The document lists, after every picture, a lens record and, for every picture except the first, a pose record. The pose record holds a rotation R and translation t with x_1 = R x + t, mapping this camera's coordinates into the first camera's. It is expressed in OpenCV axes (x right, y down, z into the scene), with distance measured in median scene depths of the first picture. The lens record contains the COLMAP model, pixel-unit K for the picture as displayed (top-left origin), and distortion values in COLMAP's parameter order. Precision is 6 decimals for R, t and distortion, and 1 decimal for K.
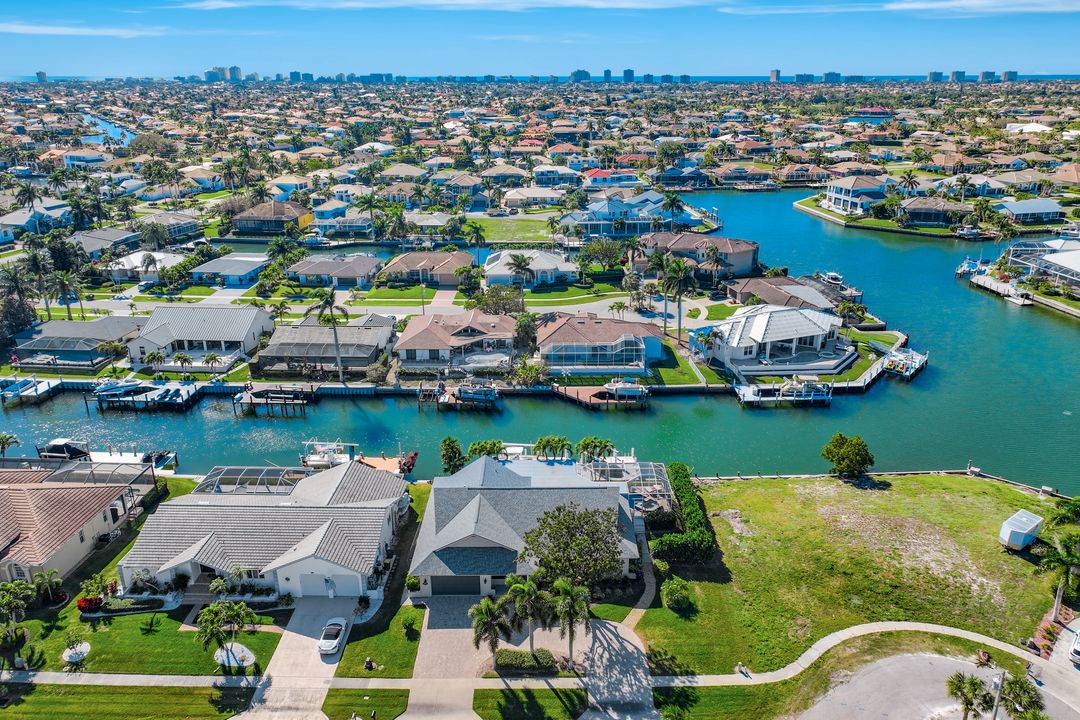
lens RADIAL K [[751.6, 0, 541.1], [0, 751.6, 360.1], [0, 0, 1]] dist [0.005525, -0.002296]
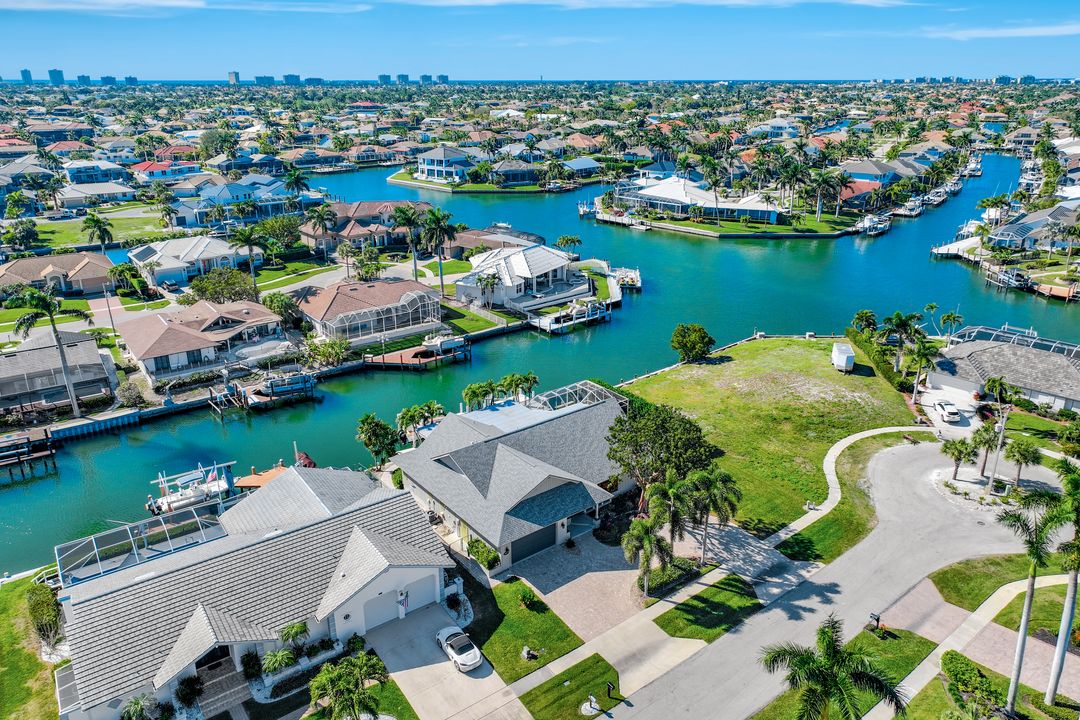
lens RADIAL K [[751.6, 0, 536.4], [0, 751.6, 356.1], [0, 0, 1]] dist [0.005525, -0.002296]
pose [[0.789659, -0.208080, 0.577184, -0.325234], [0.214792, 0.974959, 0.057619, 0.023937], [-0.574720, 0.078475, 0.814578, 0.161073]]
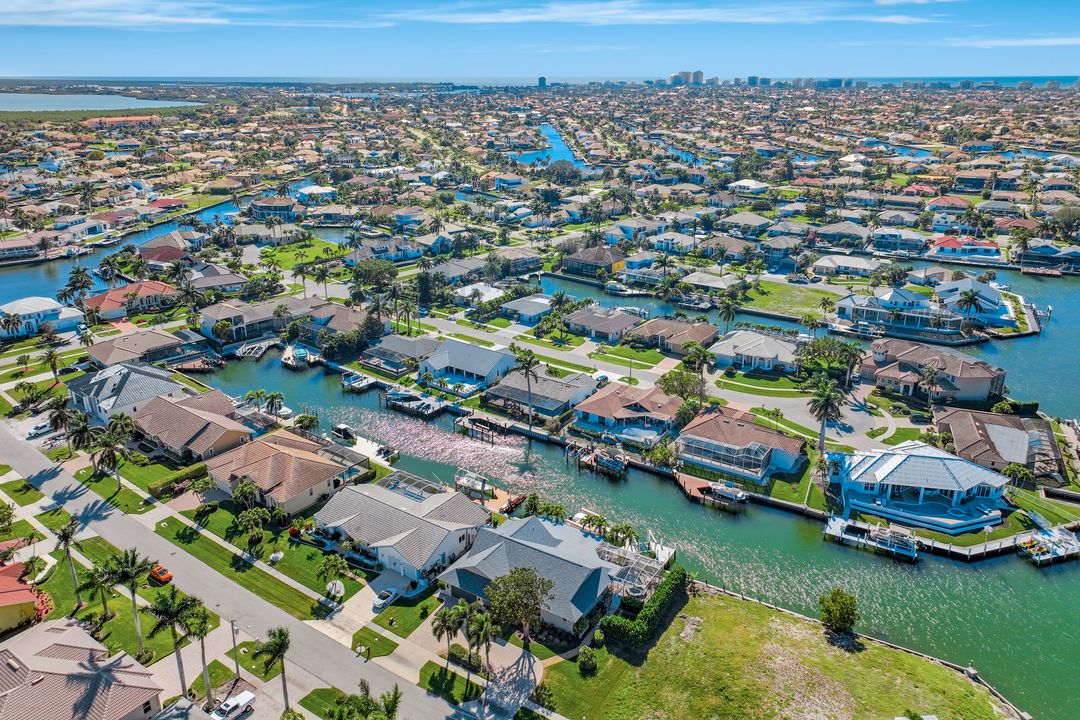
lens RADIAL K [[751.6, 0, 535.7], [0, 751.6, 360.7], [0, 0, 1]] dist [0.005525, -0.002296]
pose [[0.842735, 0.192435, -0.502759, 0.387426], [-0.192503, 0.979897, 0.052386, -0.153205], [0.502733, 0.052635, 0.862838, -0.143846]]
